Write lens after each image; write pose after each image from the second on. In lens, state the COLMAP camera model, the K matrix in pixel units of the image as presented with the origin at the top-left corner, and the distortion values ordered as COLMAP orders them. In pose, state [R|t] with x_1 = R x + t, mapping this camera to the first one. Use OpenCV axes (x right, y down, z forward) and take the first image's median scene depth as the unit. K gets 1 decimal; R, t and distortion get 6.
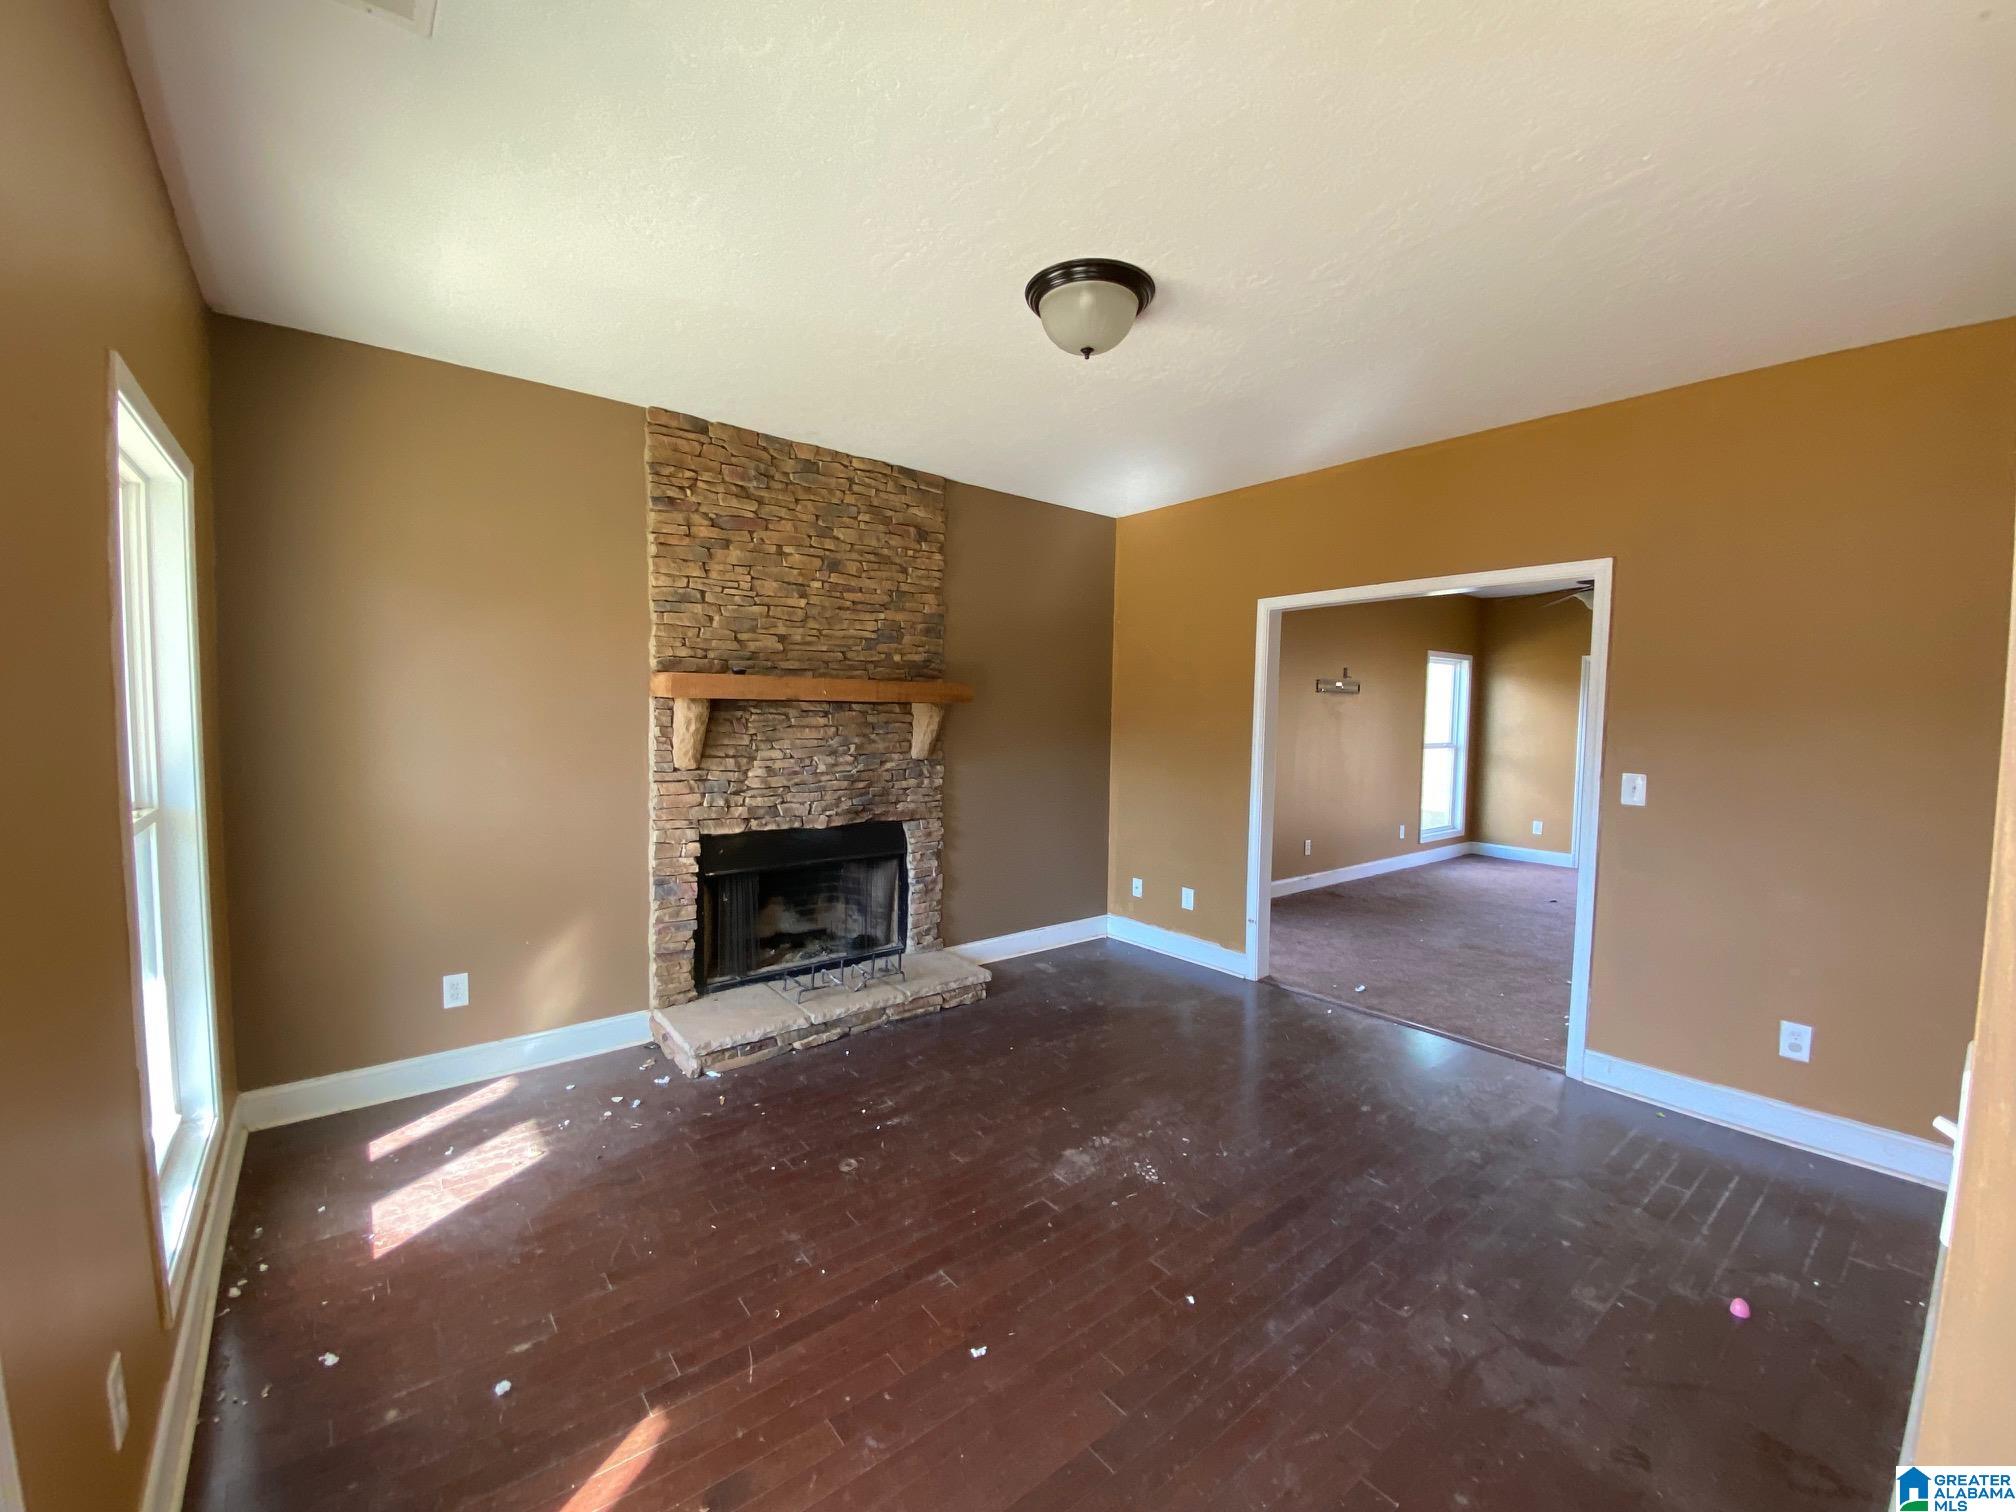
lens RADIAL K [[820.7, 0, 998.6], [0, 820.7, 748.2], [0, 0, 1]] dist [0.021934, -0.023110]
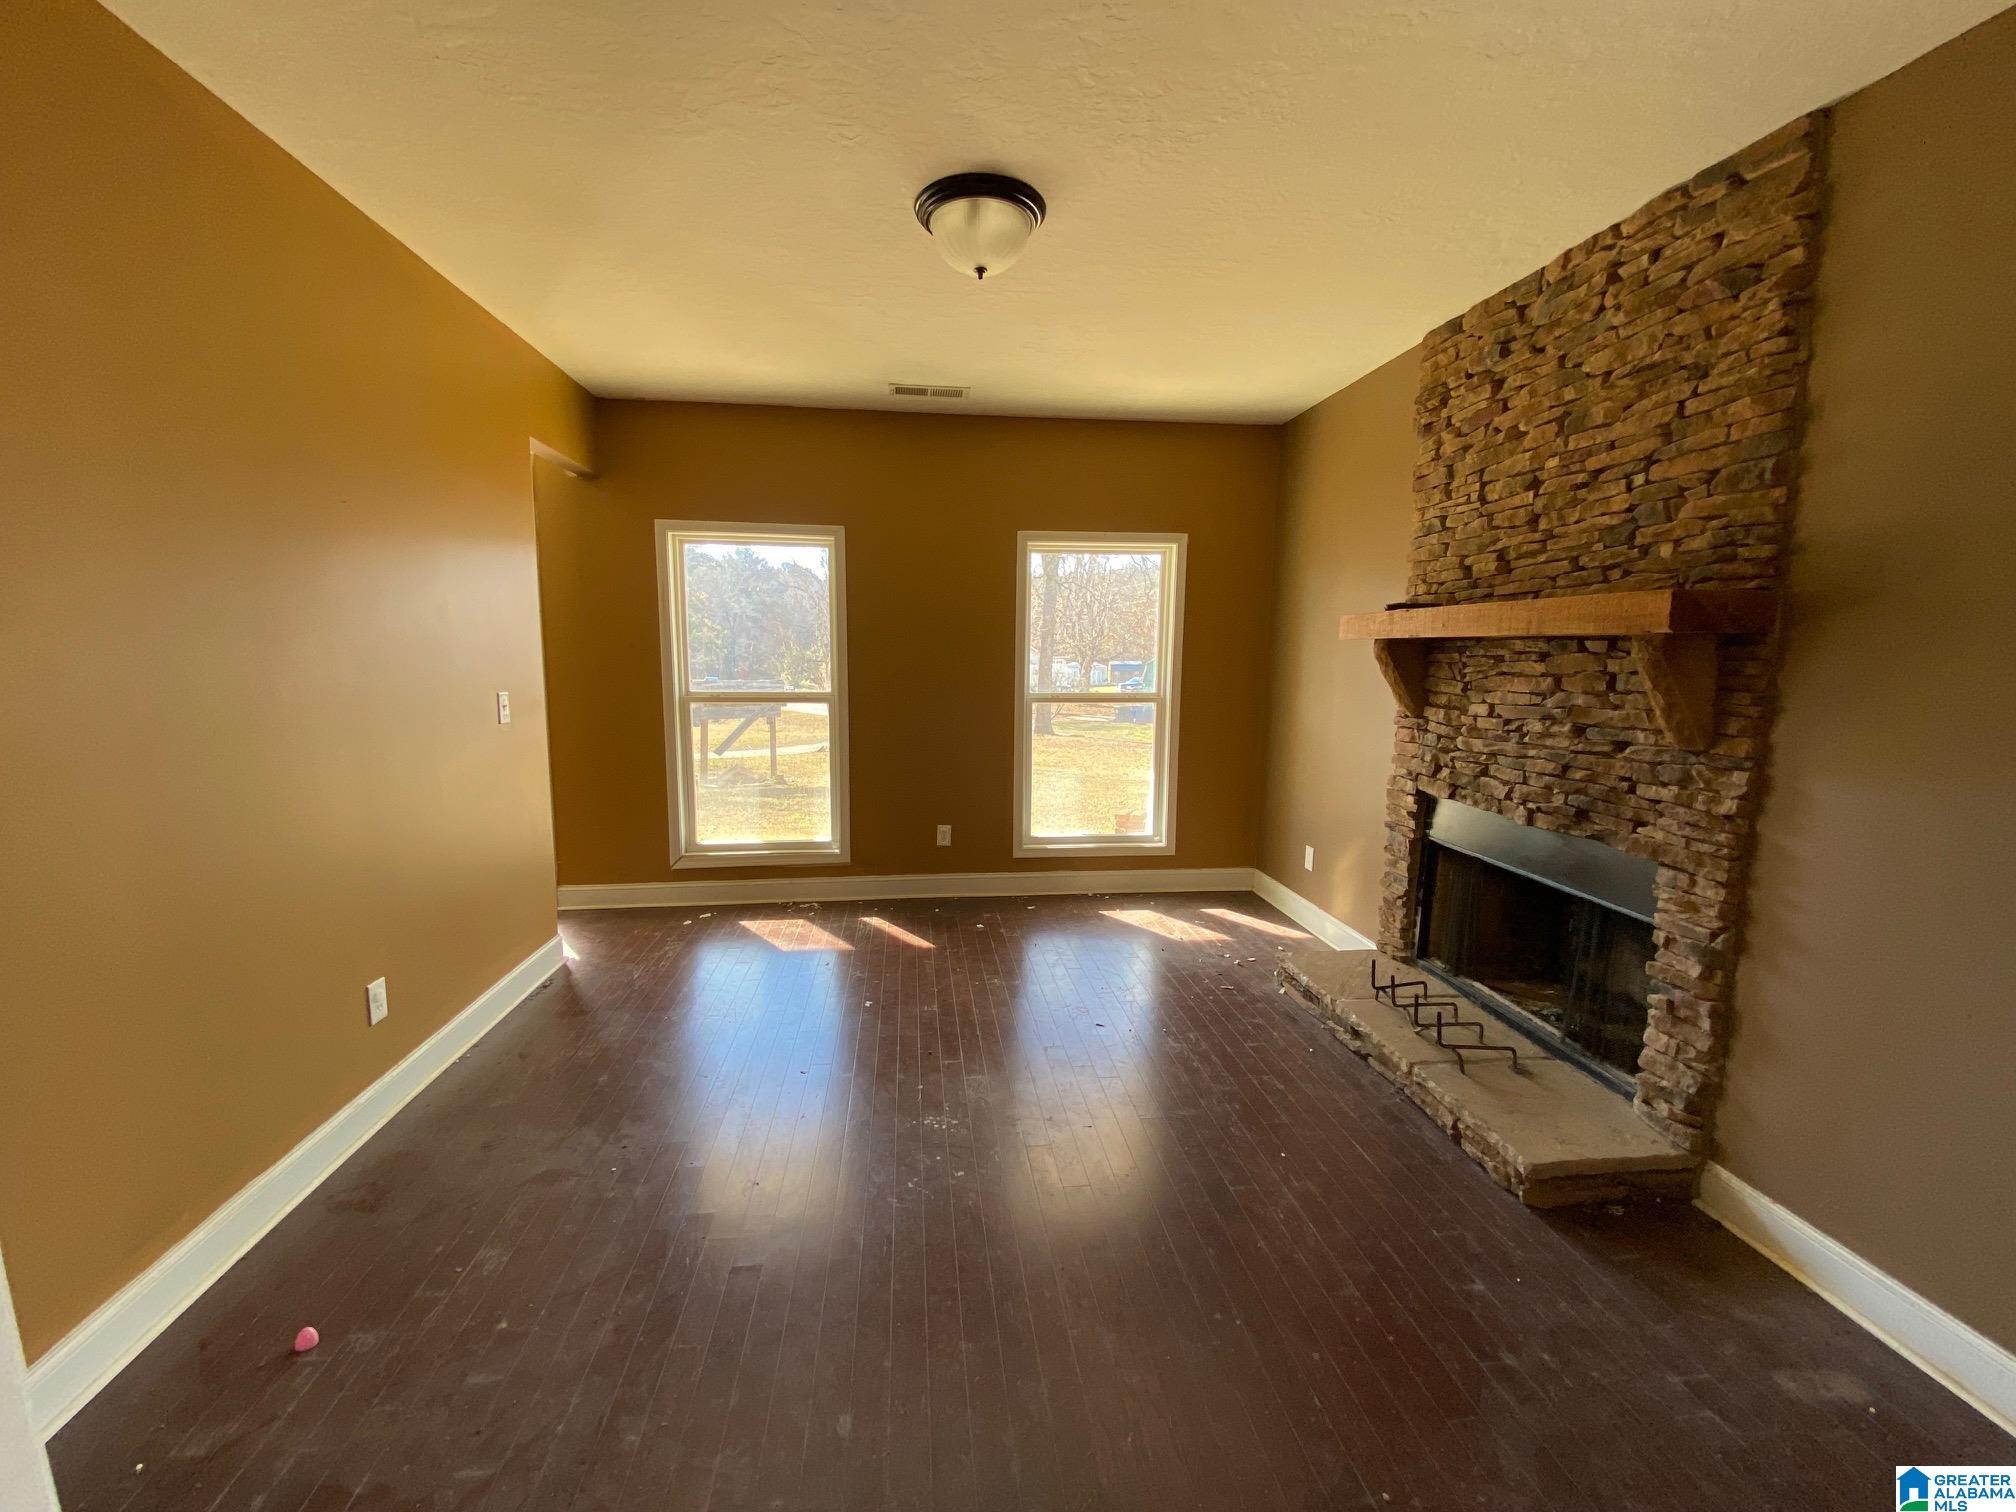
lens RADIAL K [[840.0, 0, 1008.0], [0, 840.0, 756.0], [0, 0, 1]] dist [-0.031150, -0.000361]
pose [[-0.547198, 0.082540, -0.832923, 0.615604], [-0.061356, 0.988493, 0.138265, -0.029789], [0.834751, 0.126764, -0.535837, 1.047978]]
